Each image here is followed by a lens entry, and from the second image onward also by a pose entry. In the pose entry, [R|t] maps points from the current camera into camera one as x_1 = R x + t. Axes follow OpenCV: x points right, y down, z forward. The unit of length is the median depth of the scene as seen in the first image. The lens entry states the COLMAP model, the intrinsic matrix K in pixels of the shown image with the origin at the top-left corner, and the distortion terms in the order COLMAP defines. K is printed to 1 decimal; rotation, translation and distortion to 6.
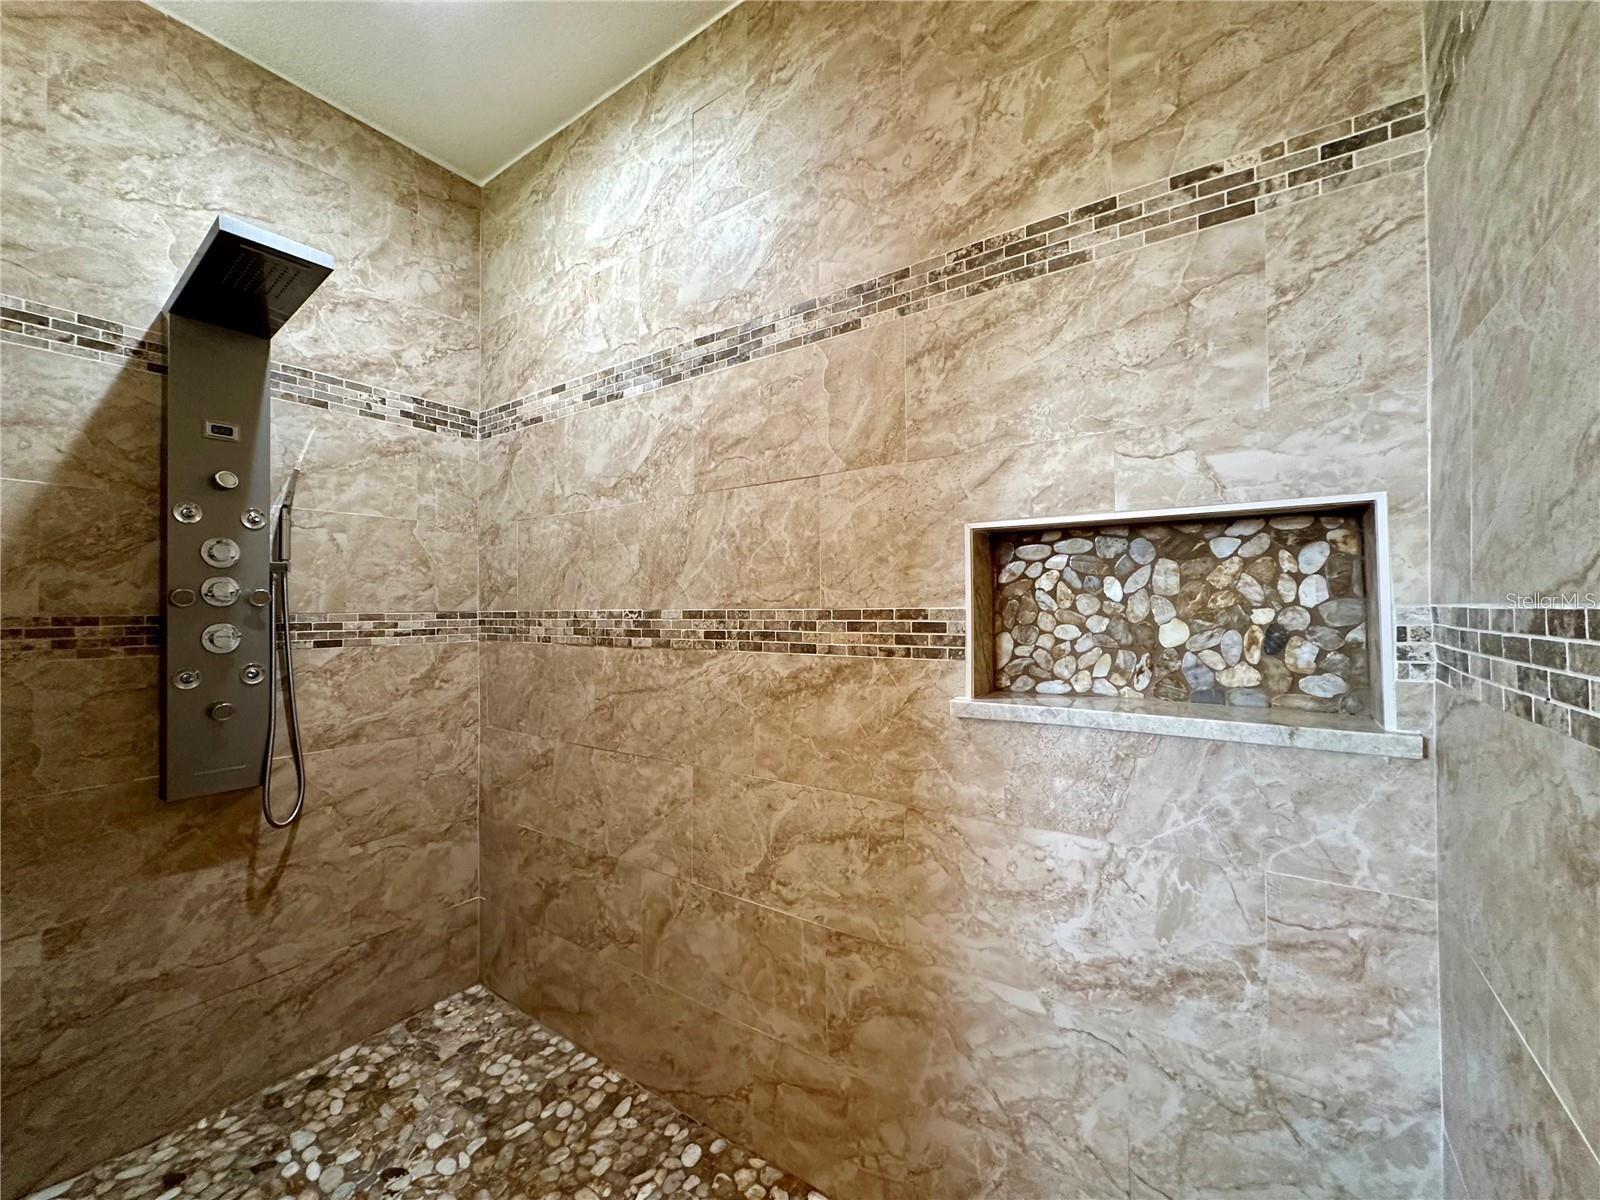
lens RADIAL K [[636.8, 0, 796.0], [0, 636.8, 600.0], [0, 0, 1]] dist [-0.004127, 0.000745]
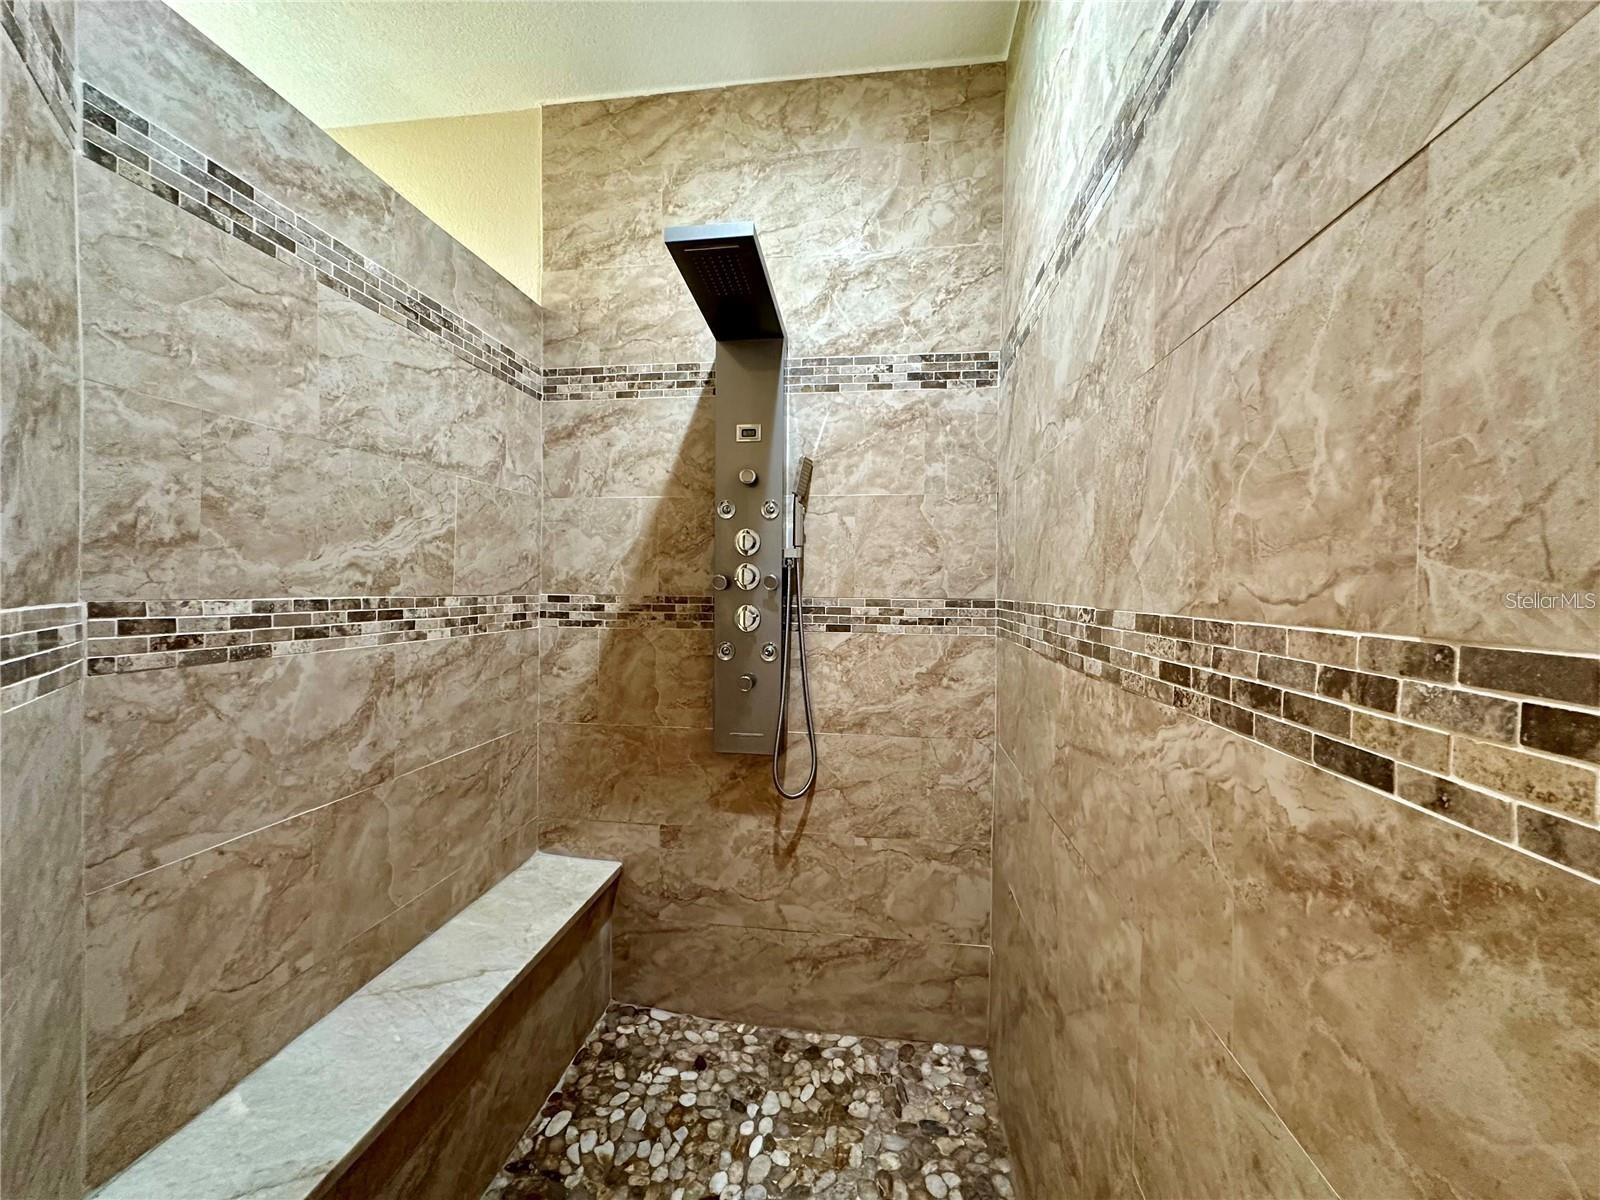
lens RADIAL K [[636.8, 0, 793.8], [0, 636.8, 598.6], [0, 0, 1]] dist [-0.004127, 0.000745]
pose [[0.464068, 0.028236, -0.885349, 0.126410], [-0.003898, 0.999547, 0.029835, -0.008273], [0.885791, -0.010394, 0.463968, 0.513224]]
